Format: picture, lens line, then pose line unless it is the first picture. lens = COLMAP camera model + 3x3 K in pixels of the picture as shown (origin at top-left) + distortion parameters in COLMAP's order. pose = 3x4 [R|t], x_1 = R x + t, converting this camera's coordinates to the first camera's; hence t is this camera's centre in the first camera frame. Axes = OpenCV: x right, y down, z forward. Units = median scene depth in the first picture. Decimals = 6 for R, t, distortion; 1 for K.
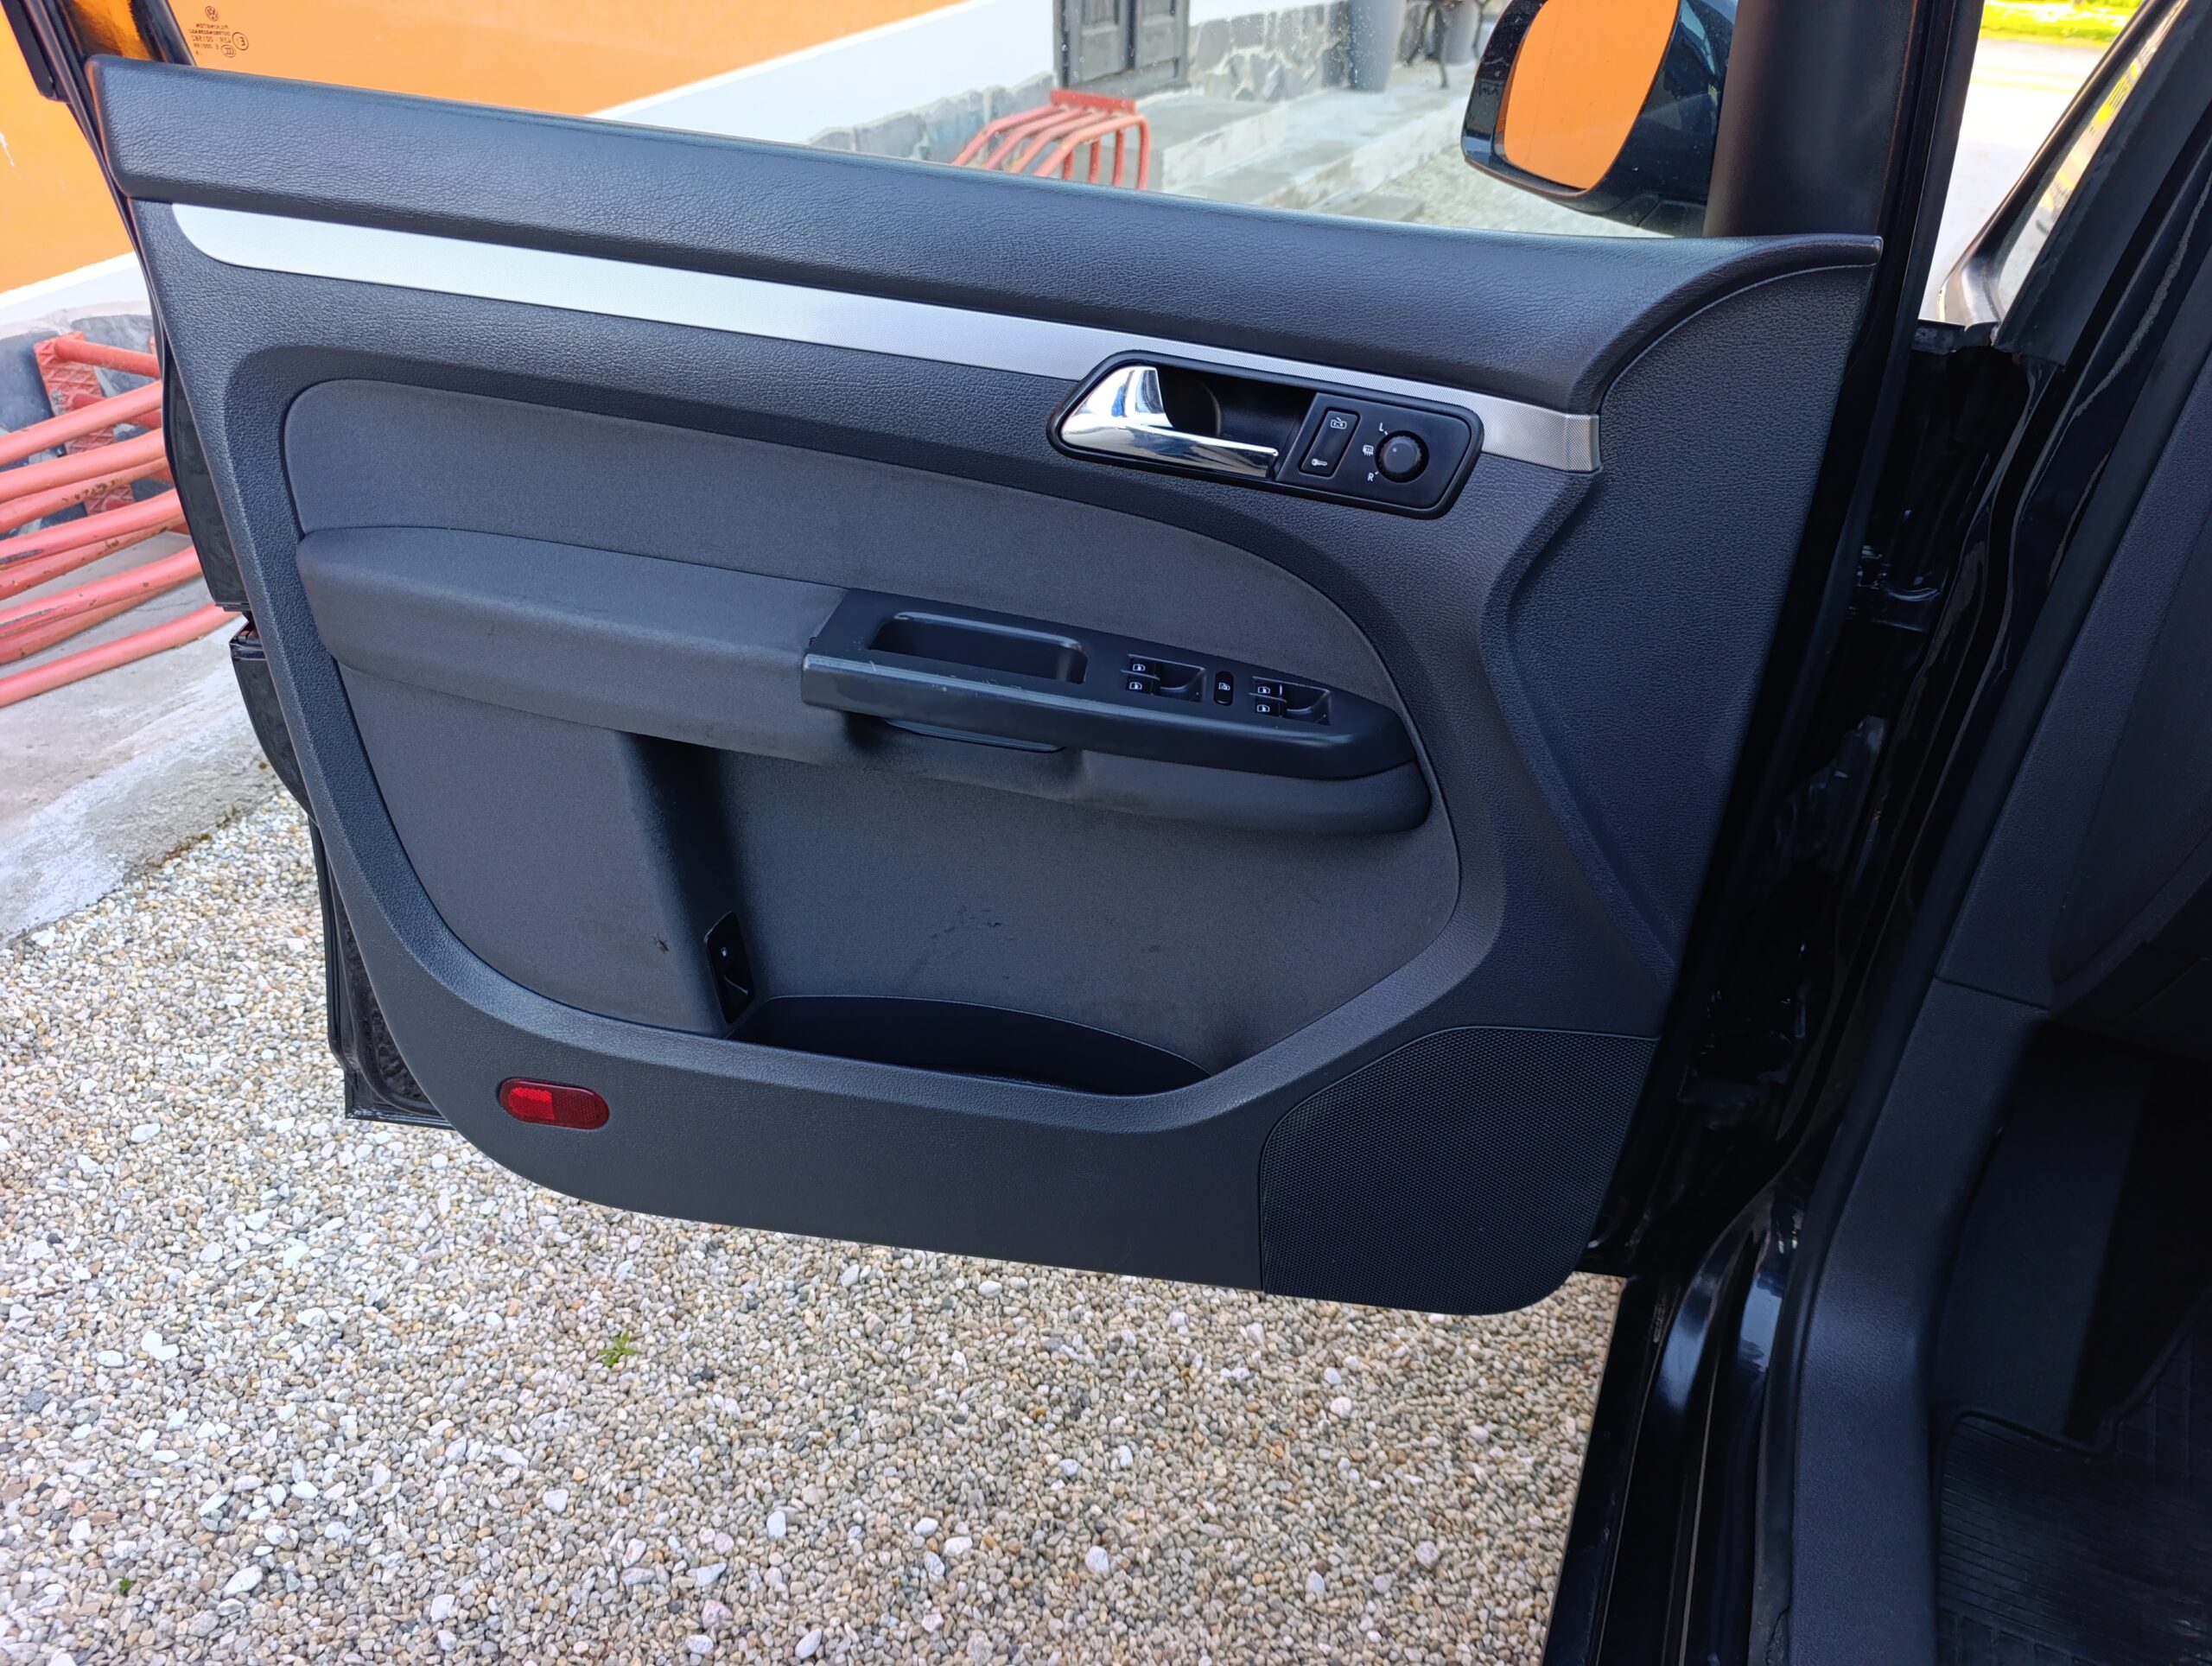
lens RADIAL K [[1532.7, 0, 1118.8], [0, 1532.7, 820.3], [0, 0, 1]] dist [-0.009672, -0.007348]
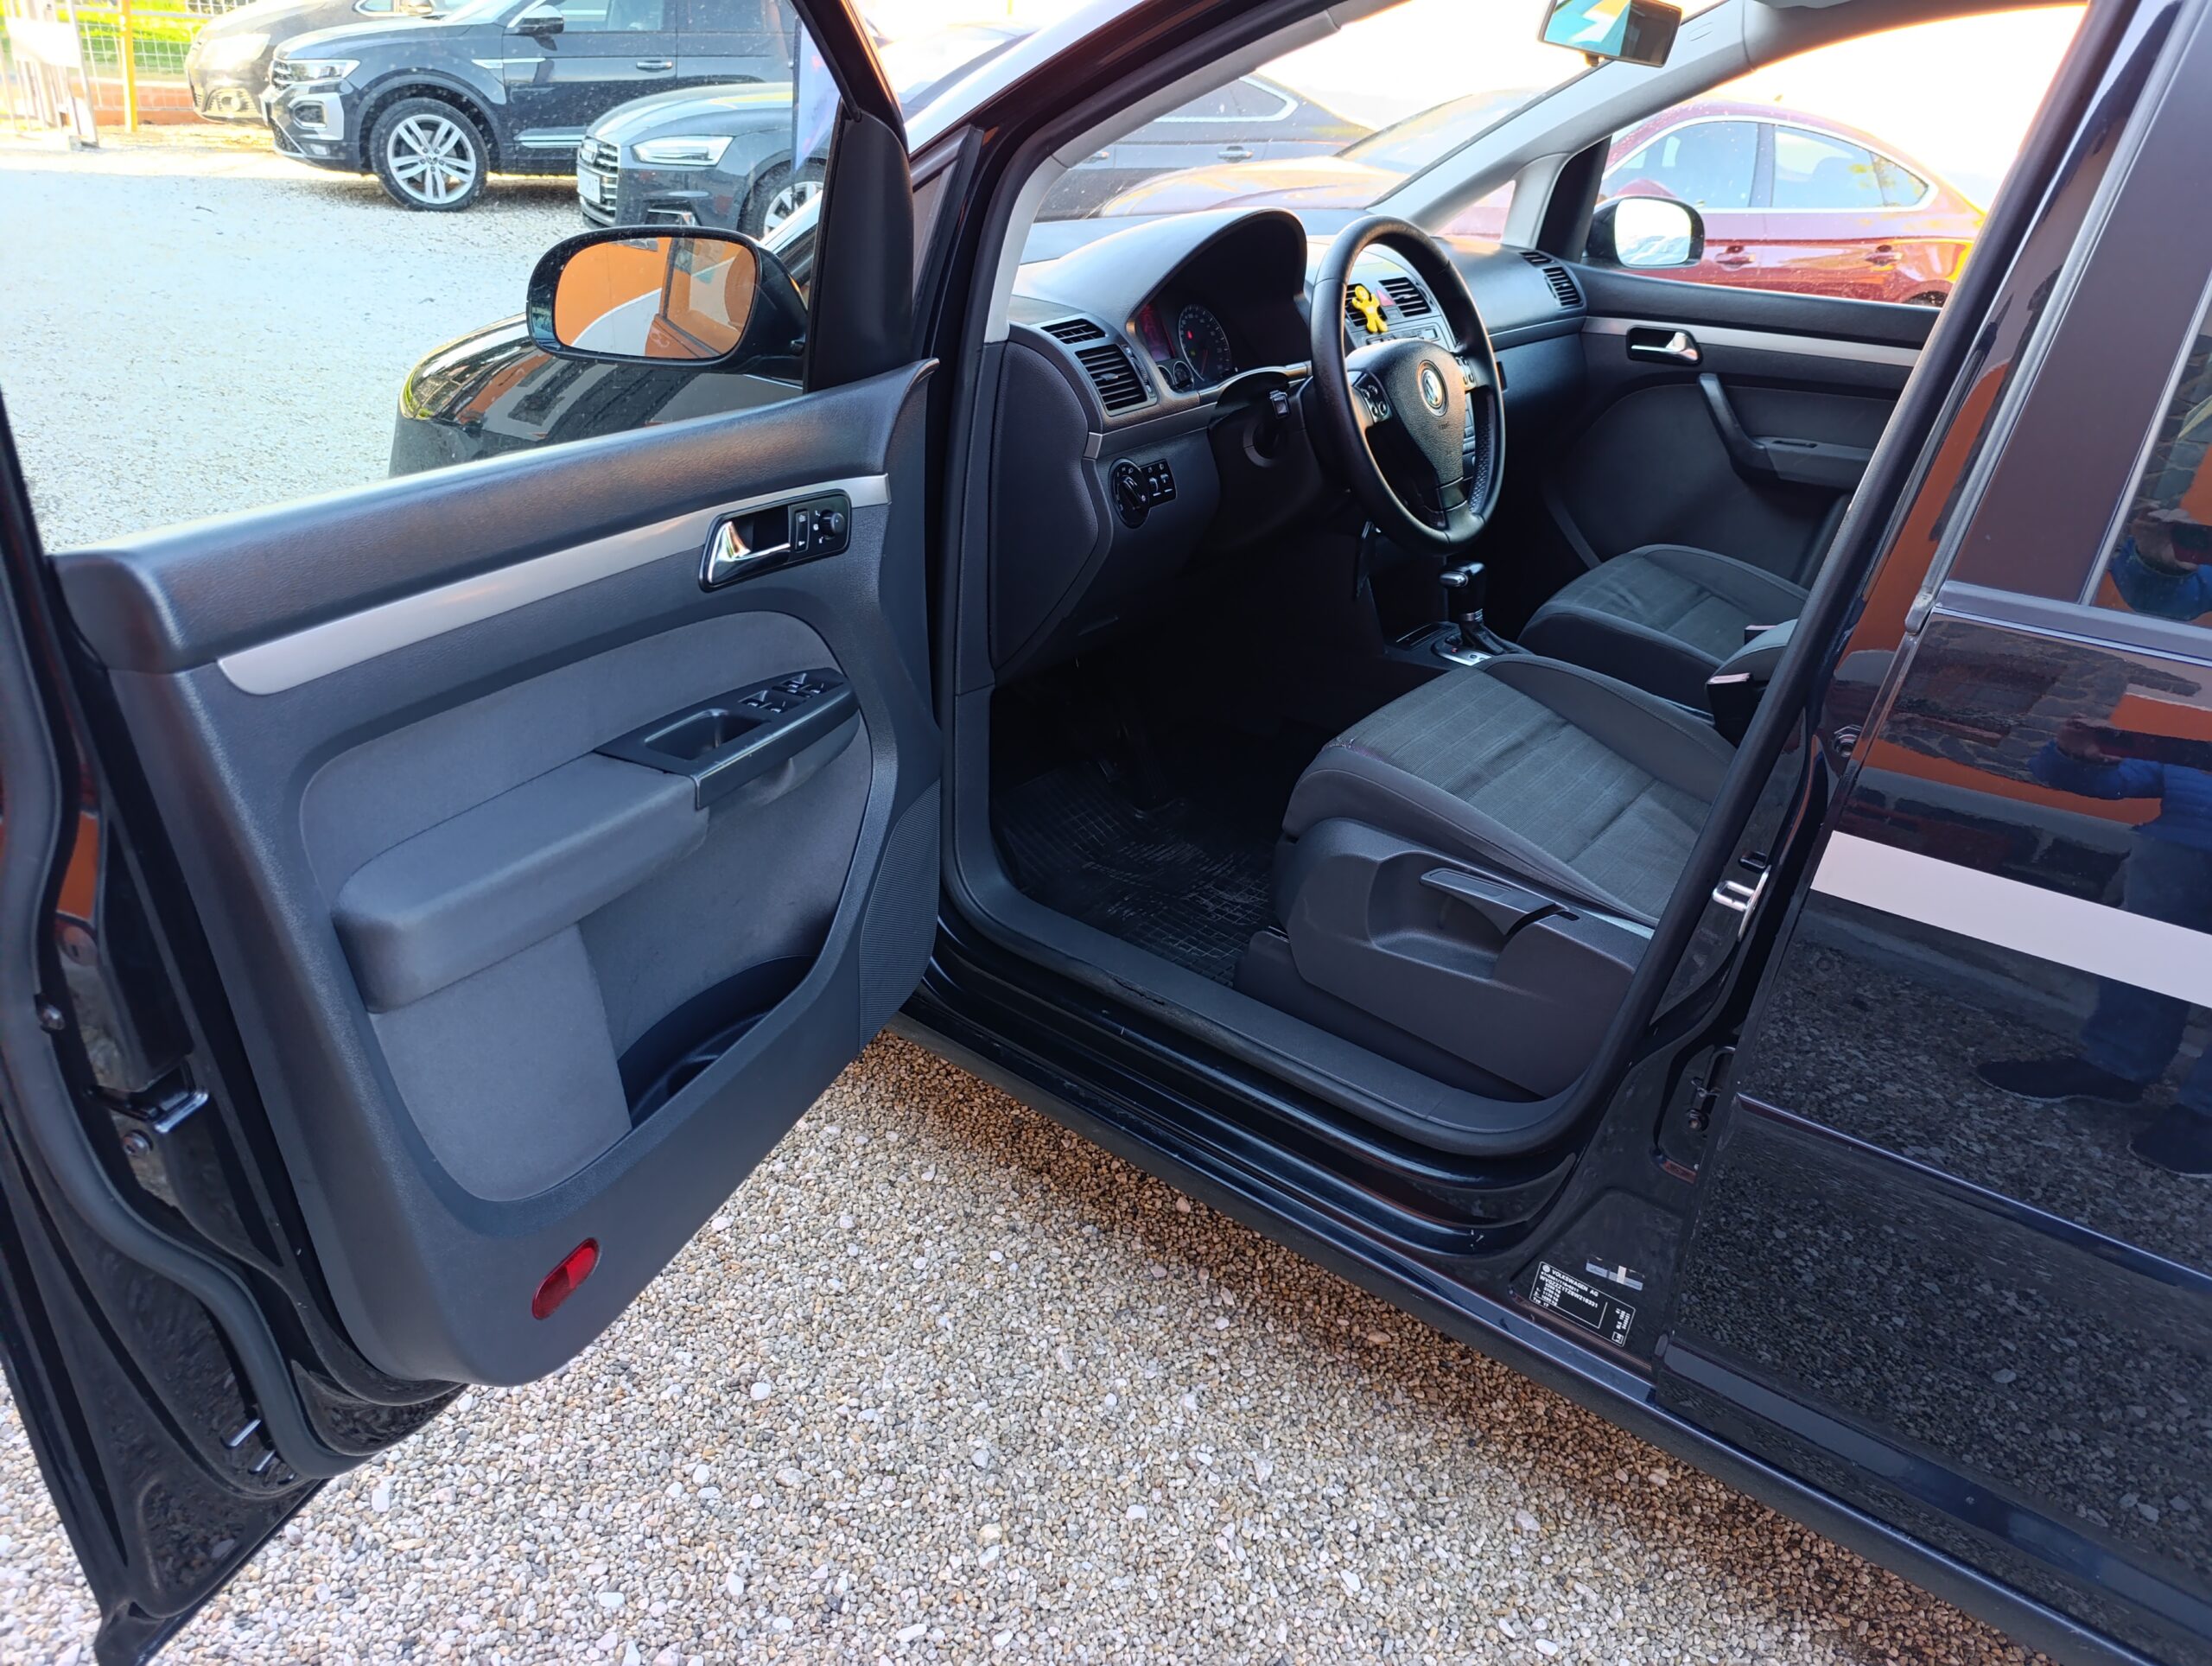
lens RADIAL K [[1532.7, 0, 1118.8], [0, 1532.7, 820.3], [0, 0, 1]] dist [-0.009672, -0.007348]
pose [[0.229724, -0.460955, 0.857174, -0.860889], [0.432990, 0.837173, 0.334157, -0.240971], [-0.871634, 0.294384, 0.391908, 0.064997]]
